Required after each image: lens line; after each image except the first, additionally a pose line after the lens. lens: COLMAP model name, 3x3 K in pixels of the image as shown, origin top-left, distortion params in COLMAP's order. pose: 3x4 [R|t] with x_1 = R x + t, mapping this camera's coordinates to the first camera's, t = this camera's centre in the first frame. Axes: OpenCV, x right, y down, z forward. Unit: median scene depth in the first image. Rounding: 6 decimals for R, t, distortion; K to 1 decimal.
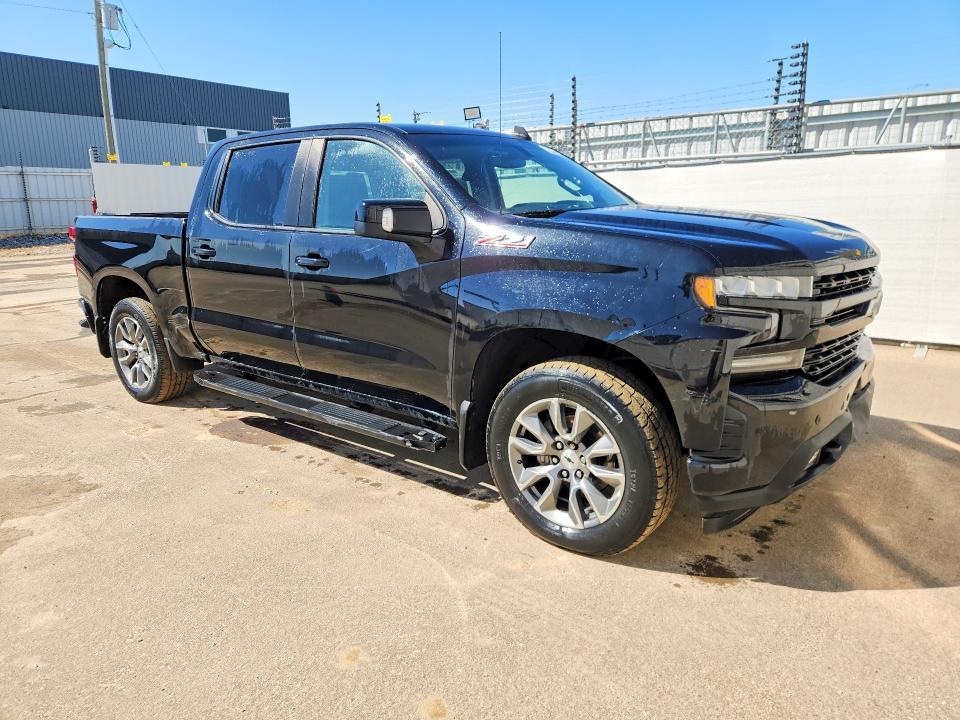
lens RADIAL K [[648.5, 0, 484.2], [0, 648.5, 355.0], [0, 0, 1]] dist [0.017684, -0.000481]
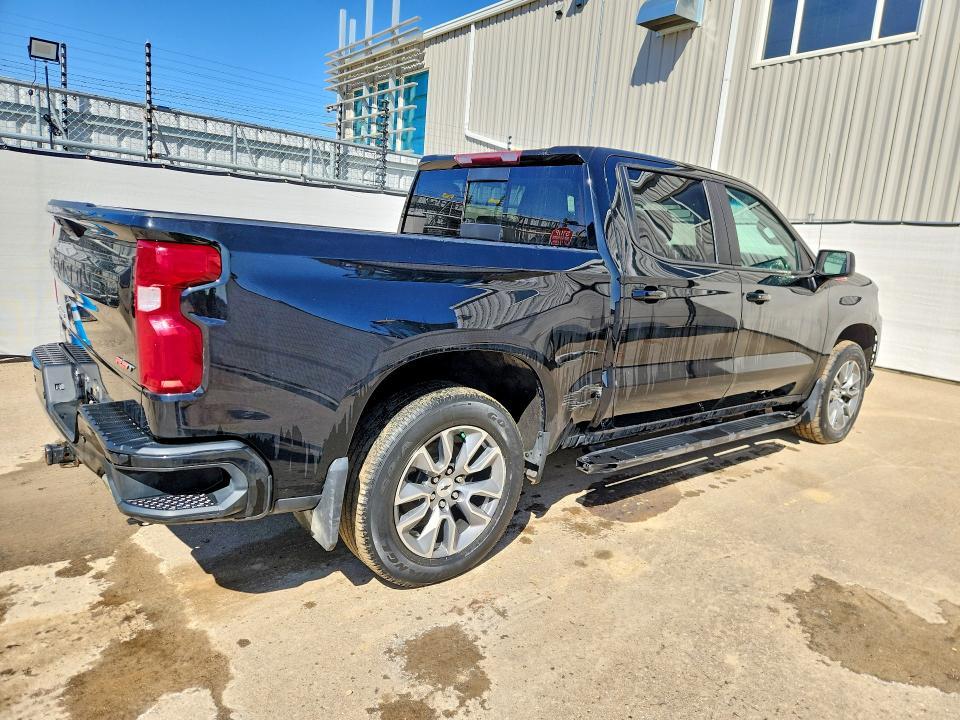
lens RADIAL K [[648.5, 0, 484.3], [0, 648.5, 363.5], [0, 0, 1]] dist [0.017684, -0.000481]
pose [[0.200646, -0.152261, 0.967759, -1.183468], [0.136647, 0.982541, 0.126256, -0.193696], [-0.970087, 0.106909, 0.217949, 0.978830]]
